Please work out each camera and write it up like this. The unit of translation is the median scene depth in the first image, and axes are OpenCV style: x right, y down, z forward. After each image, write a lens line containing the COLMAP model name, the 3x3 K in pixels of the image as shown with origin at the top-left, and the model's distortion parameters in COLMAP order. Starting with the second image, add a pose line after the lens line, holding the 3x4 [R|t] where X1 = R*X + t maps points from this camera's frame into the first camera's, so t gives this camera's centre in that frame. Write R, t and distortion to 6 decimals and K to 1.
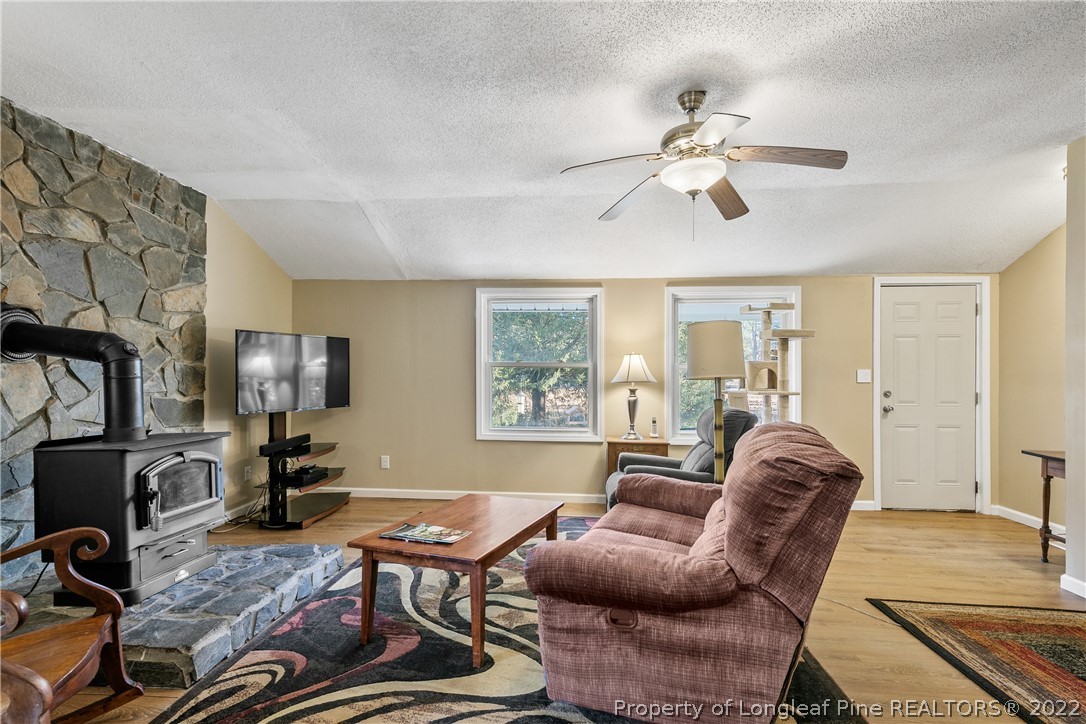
lens RADIAL K [[536.1, 0, 544.4], [0, 536.1, 389.6], [0, 0, 1]] dist [0.003630, -0.000917]
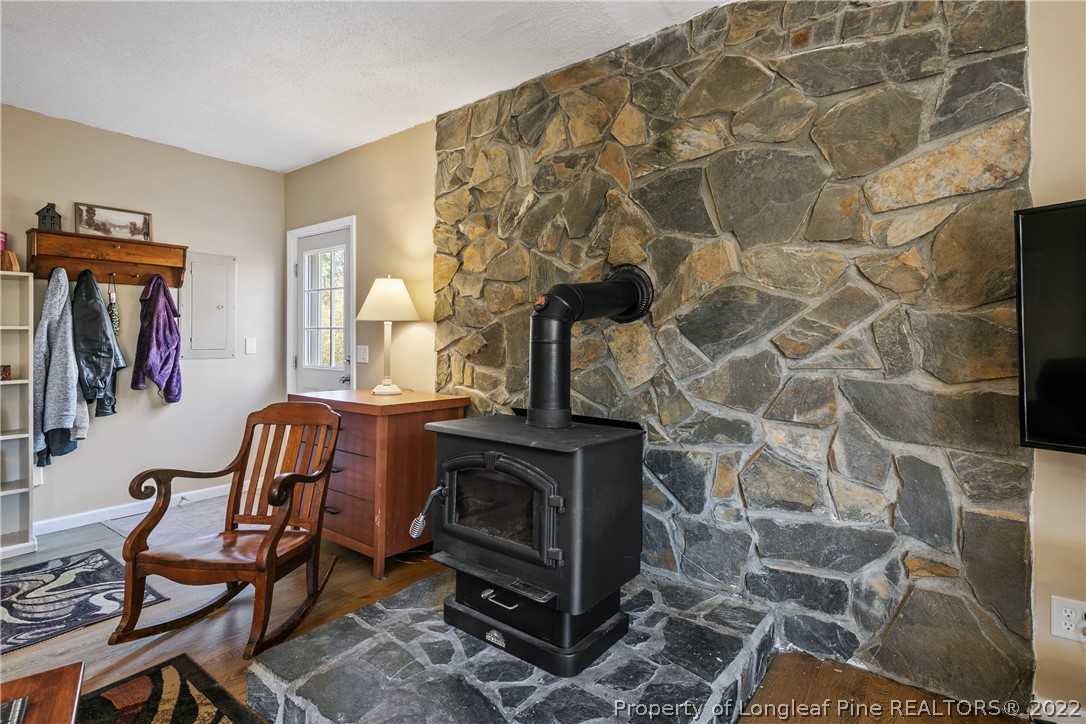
lens RADIAL K [[533.4, 0, 543.7], [0, 533.4, 331.1], [0, 0, 1]] dist [-0.001374, -0.000913]
pose [[-0.540003, -0.011539, -0.841584, -0.097352], [-0.017150, 0.999849, -0.002704, -0.023827], [0.841488, 0.012973, -0.540120, 0.945129]]
